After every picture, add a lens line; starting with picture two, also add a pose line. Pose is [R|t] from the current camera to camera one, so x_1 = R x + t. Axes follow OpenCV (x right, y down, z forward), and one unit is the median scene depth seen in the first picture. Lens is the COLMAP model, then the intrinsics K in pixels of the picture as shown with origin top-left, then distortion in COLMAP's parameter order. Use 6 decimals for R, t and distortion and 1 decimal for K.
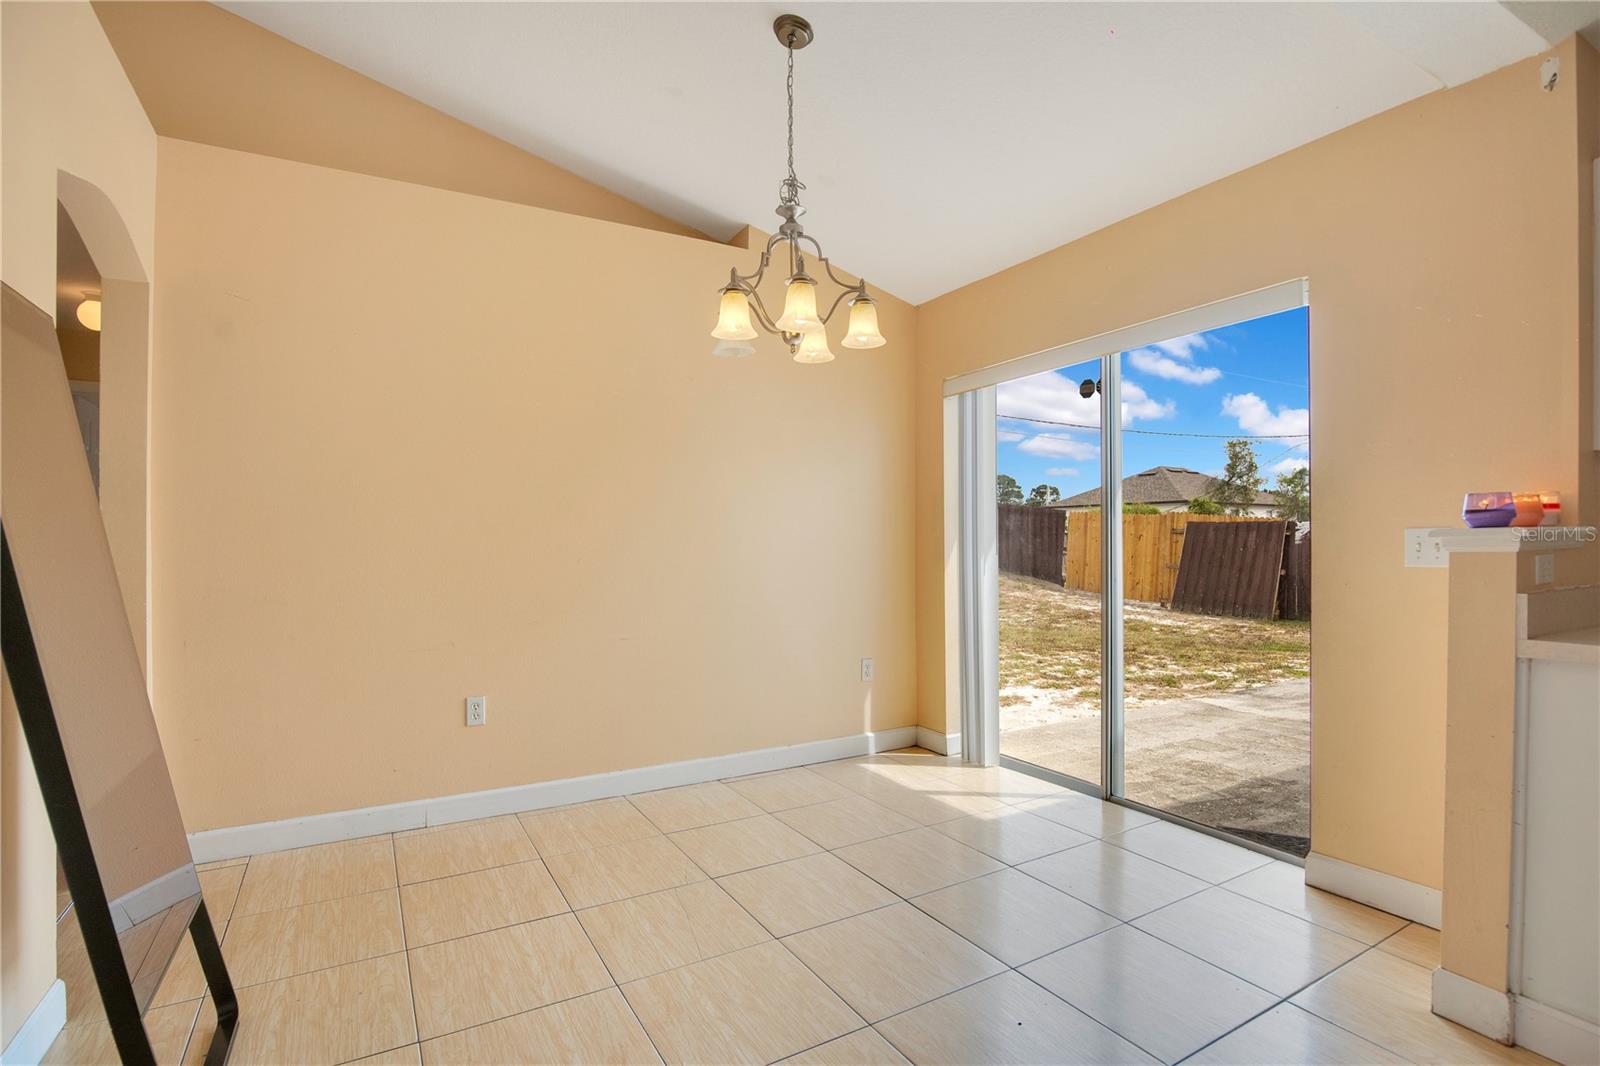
lens RADIAL K [[771.5, 0, 783.8], [0, 771.5, 551.7], [0, 0, 1]] dist [-0.031268, -0.000376]
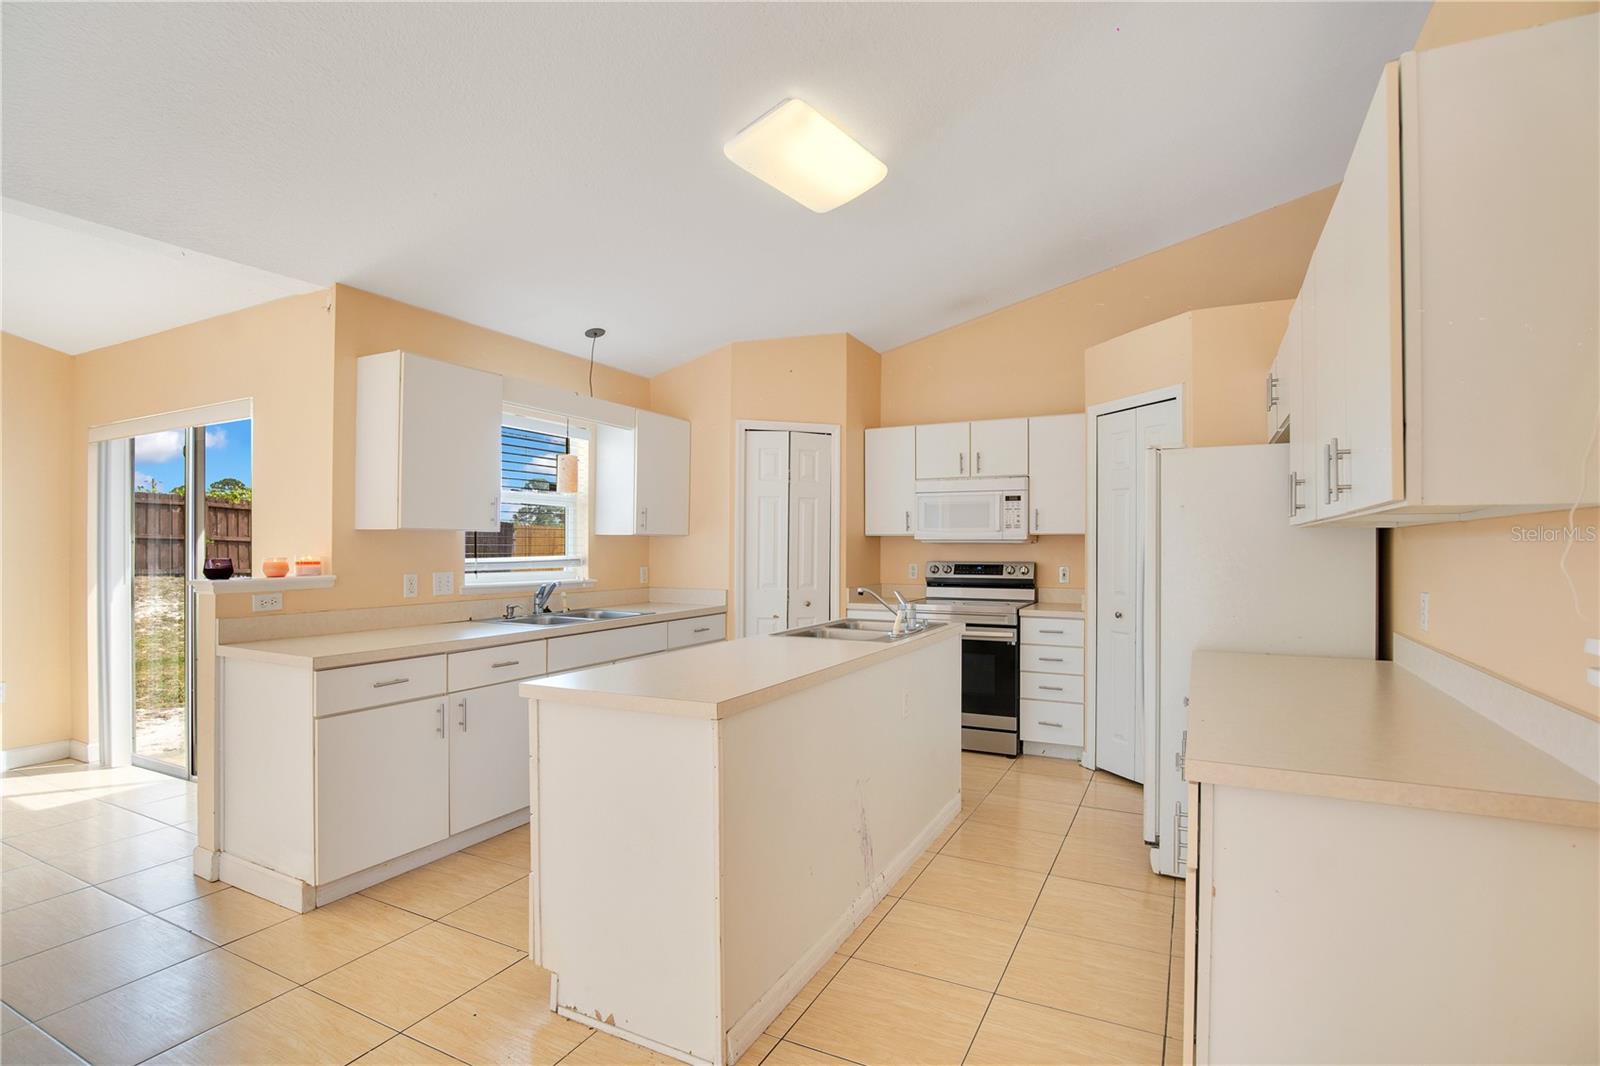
lens RADIAL K [[793.5, 0, 788.3], [0, 793.5, 548.8], [0, 0, 1]] dist [-0.028802, -0.000091]
pose [[0.837236, 0.004612, 0.546822, 0.130366], [0.001455, 0.999942, -0.010662, -0.009922], [-0.546840, 0.009722, 0.837181, -0.145734]]
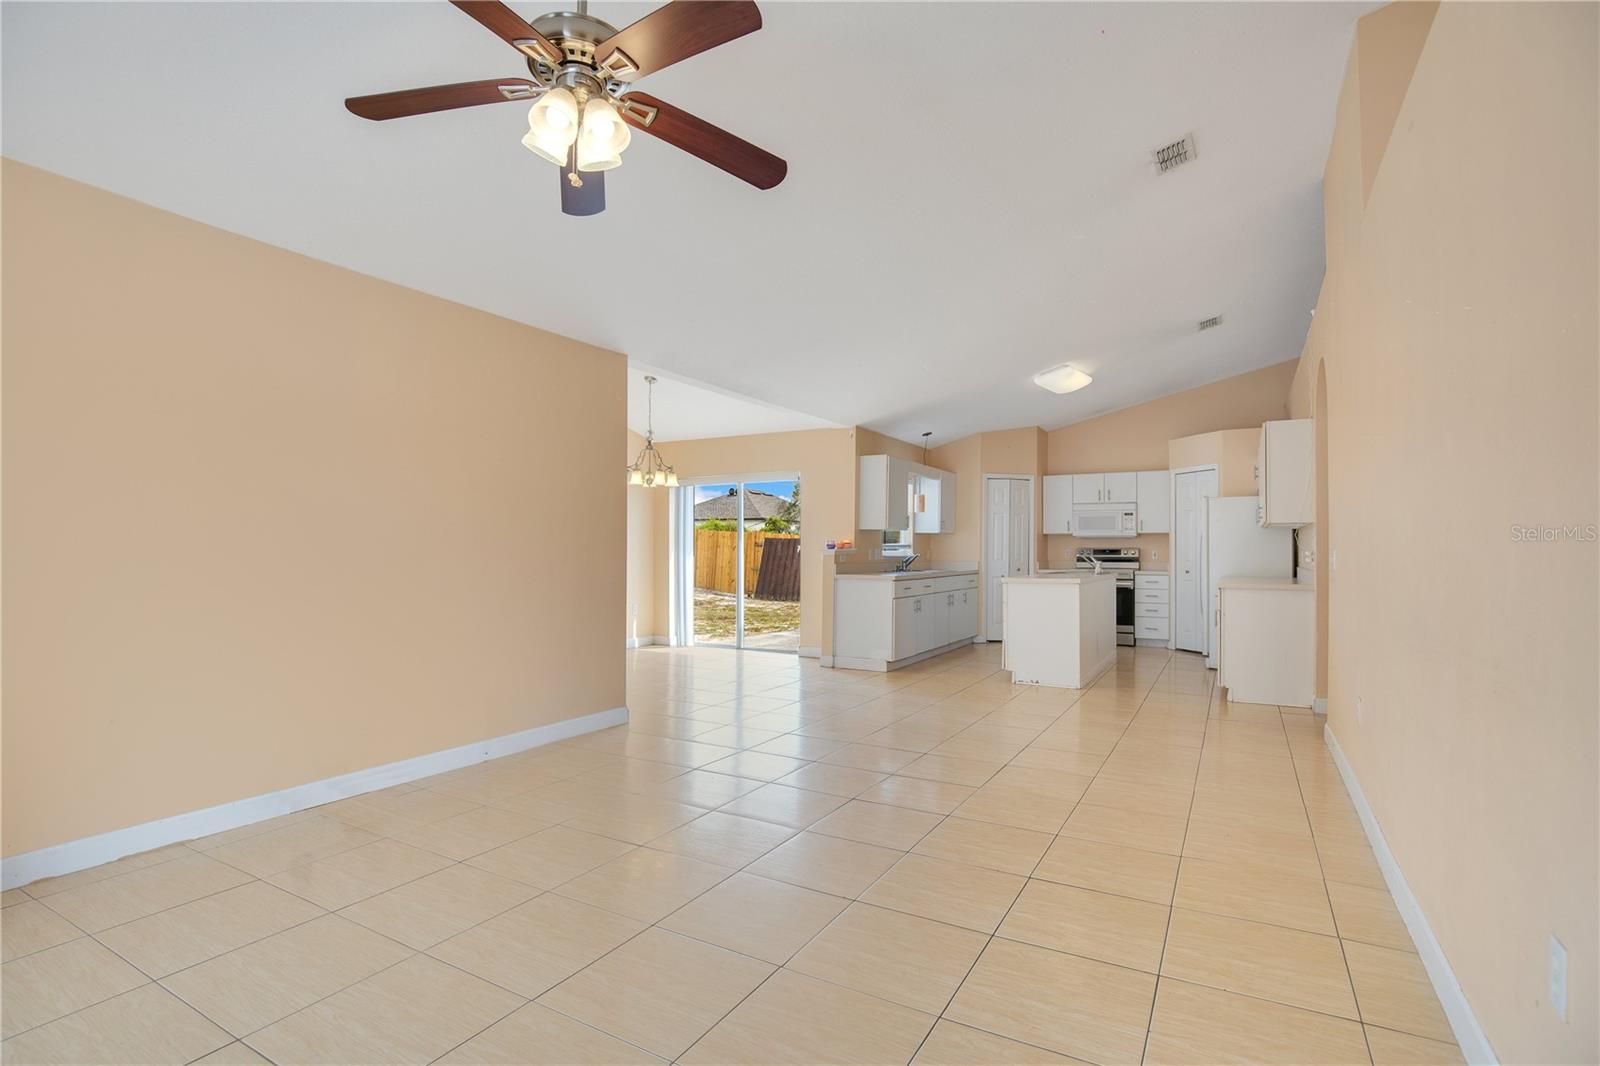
lens RADIAL K [[765.2, 0, 811.1], [0, 765.2, 532.8], [0, 0, 1]] dist [-0.016594, -0.000031]
pose [[0.854163, 0.020159, 0.519615, -0.173872], [-0.001527, 0.999341, -0.036261, 0.004333], [-0.520004, 0.030179, 0.853631, -0.326776]]
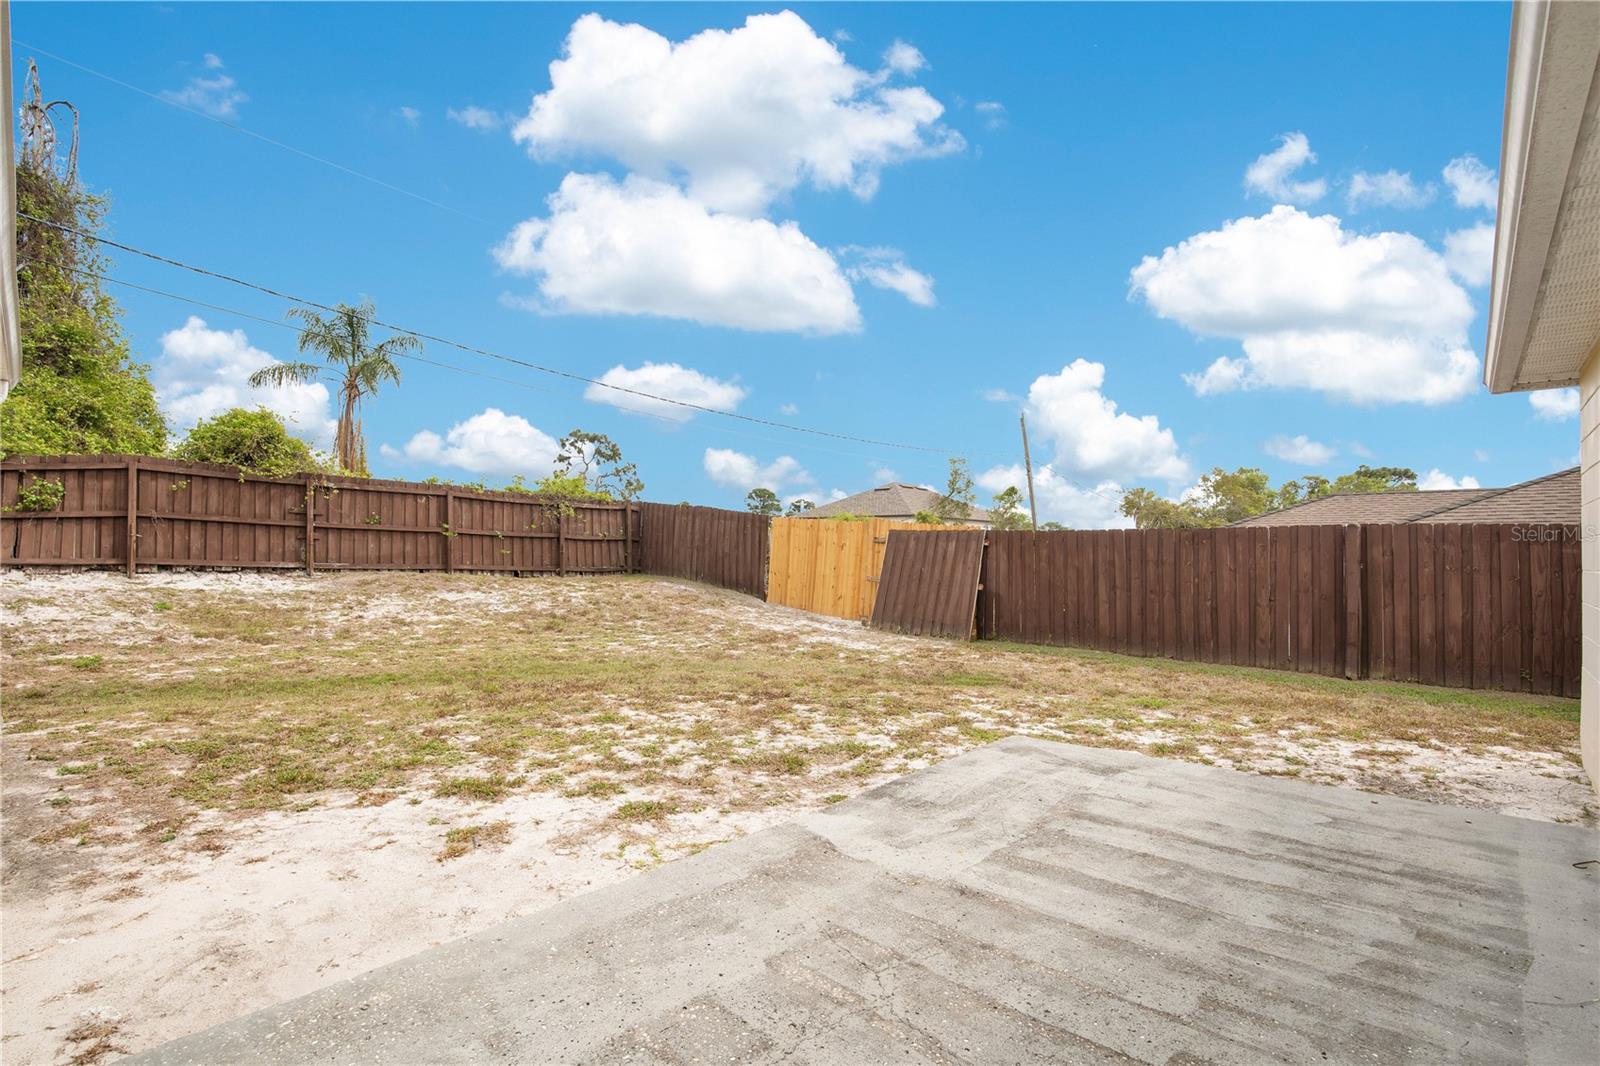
lens RADIAL K [[766.8, 0, 796.4], [0, 766.8, 562.1], [0, 0, 1]] dist [-0.014950, -0.000202]
pose [[0.949076, 0.009082, 0.314916, 0.162537], [-0.009348, 0.999956, -0.000664, 0.000225], [-0.314909, -0.002314, 0.949119, 0.208110]]
